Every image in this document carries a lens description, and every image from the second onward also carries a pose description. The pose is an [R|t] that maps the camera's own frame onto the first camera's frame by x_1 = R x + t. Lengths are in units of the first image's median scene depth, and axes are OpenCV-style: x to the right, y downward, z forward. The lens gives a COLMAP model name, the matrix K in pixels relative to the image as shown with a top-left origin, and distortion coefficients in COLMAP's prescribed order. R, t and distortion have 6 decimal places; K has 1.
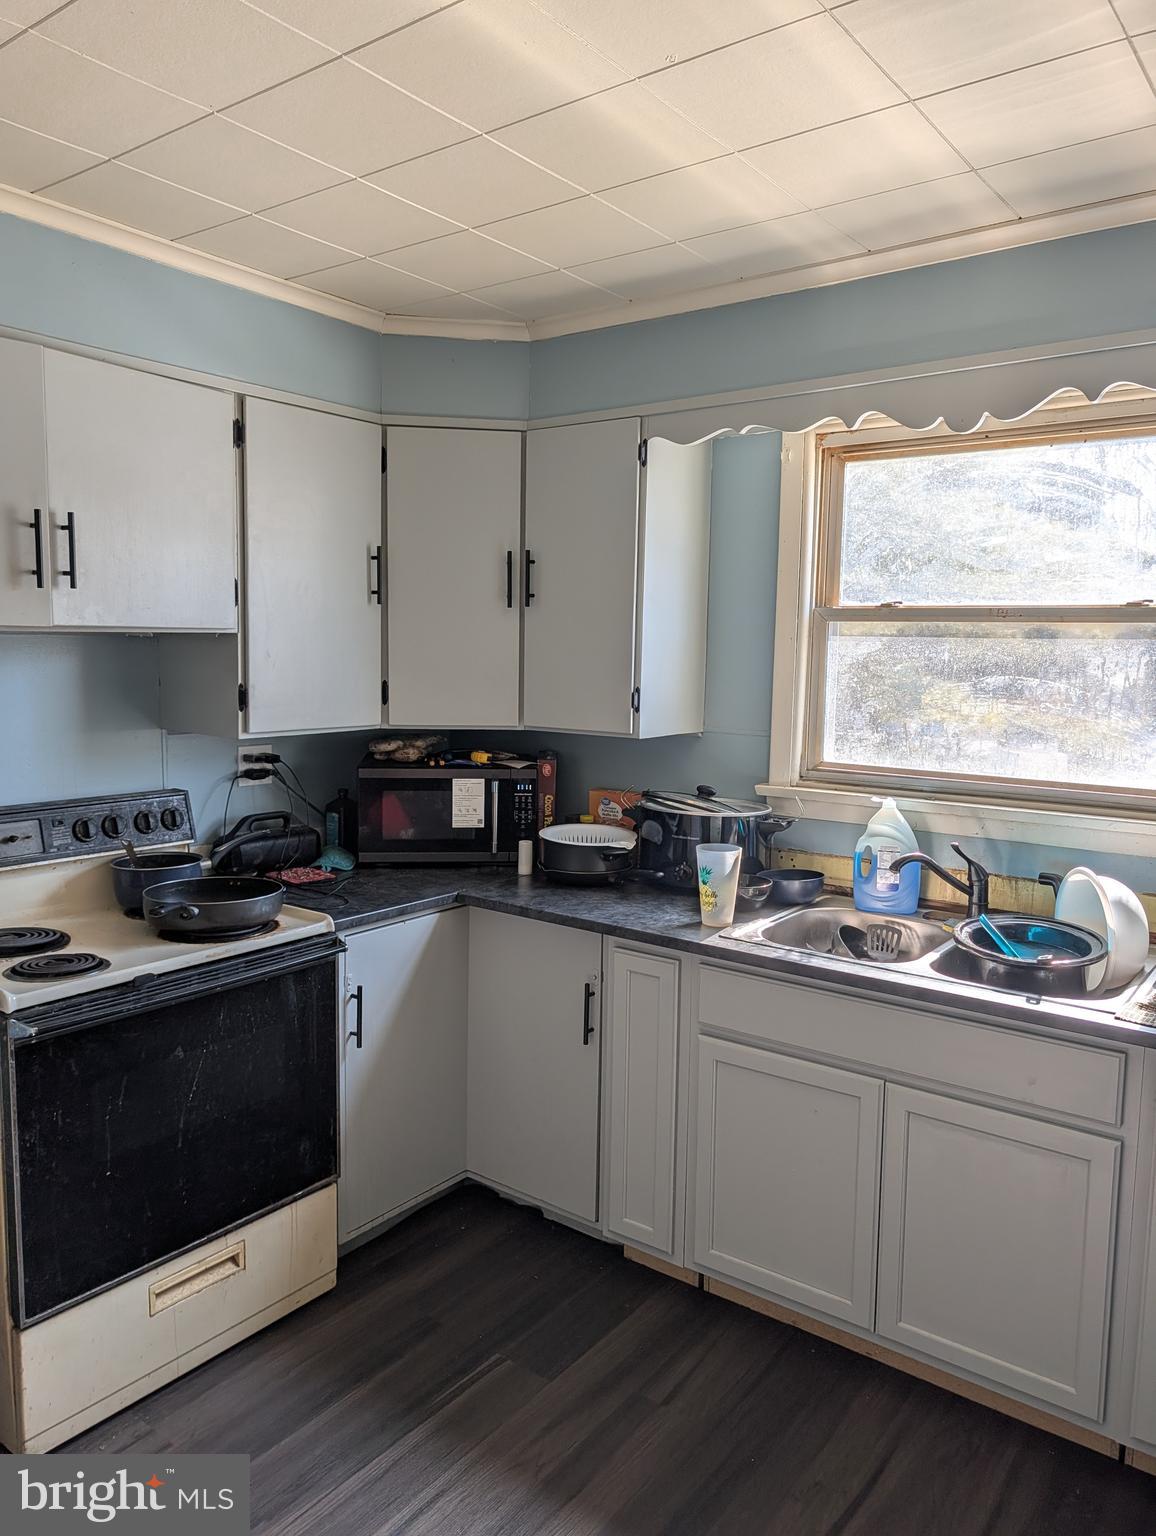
lens RADIAL K [[1108.8, 0, 570.8], [0, 1108.8, 765.6], [0, 0, 1]] dist [-0.006055, -0.001581]
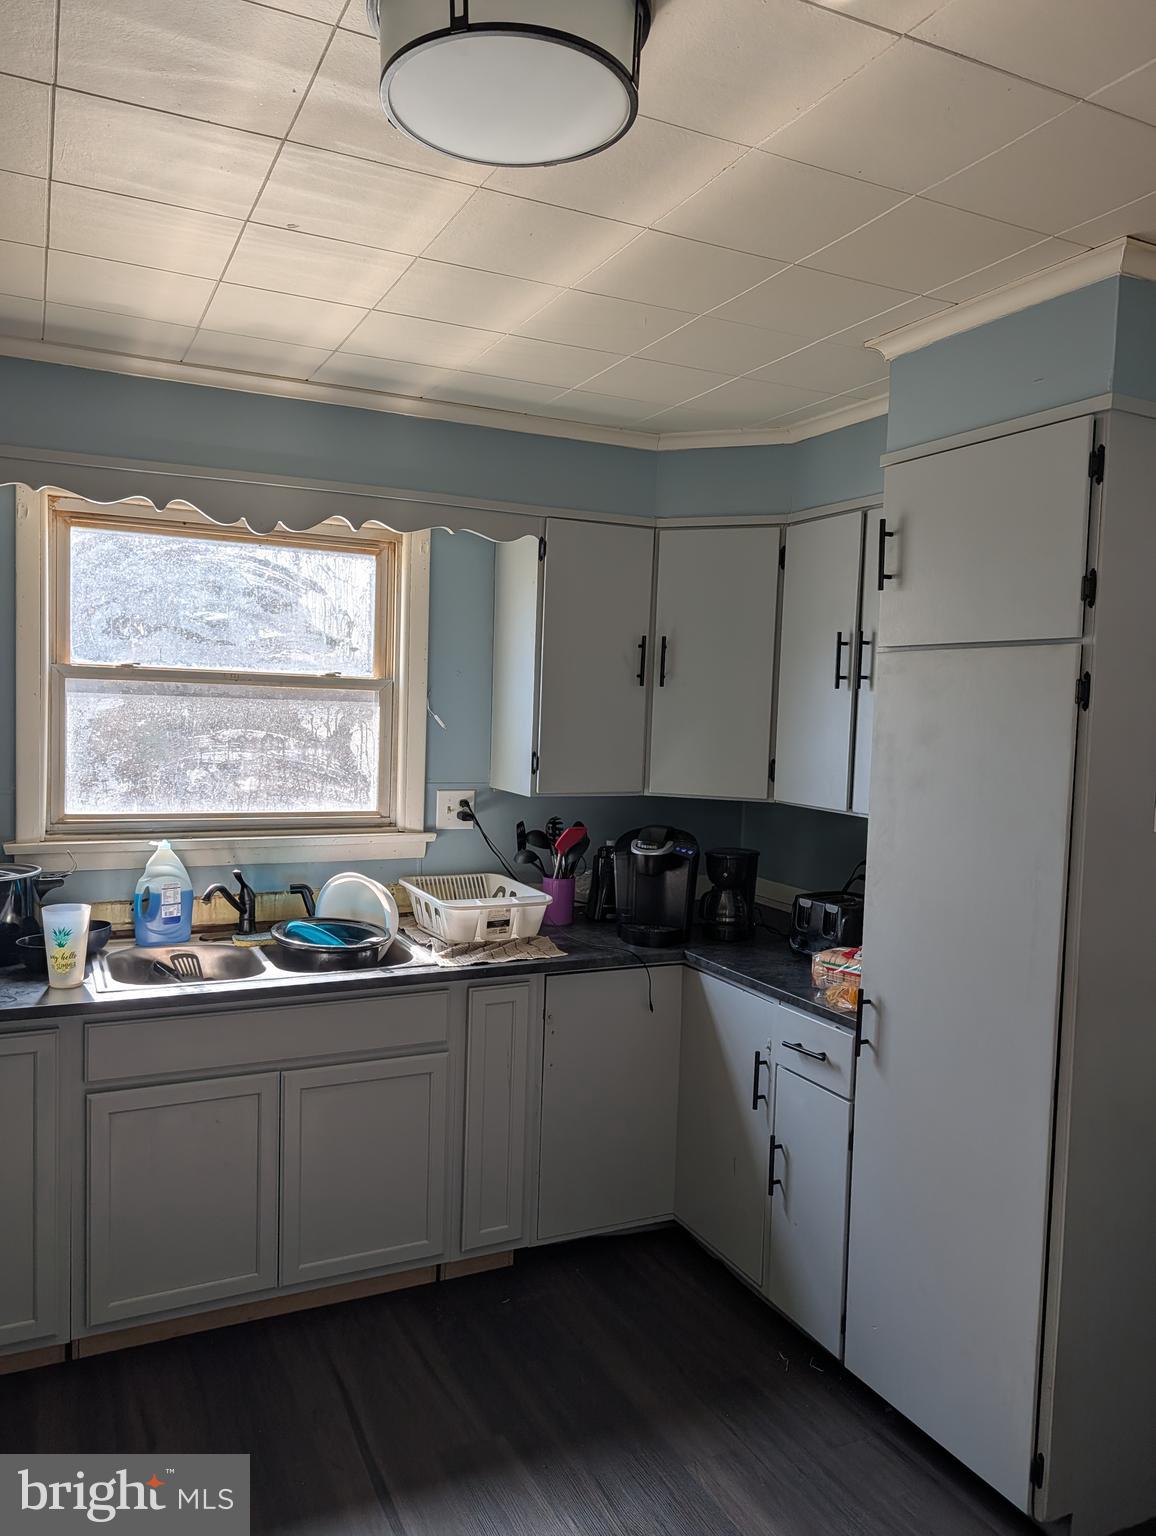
lens RADIAL K [[1108.8, 0, 569.5], [0, 1108.8, 769.8], [0, 0, 1]] dist [-0.006055, -0.001581]
pose [[0.434704, -0.051190, 0.899117, -0.533109], [0.073626, 0.997061, 0.021169, -0.035152], [-0.897559, 0.056996, 0.437195, 0.146585]]
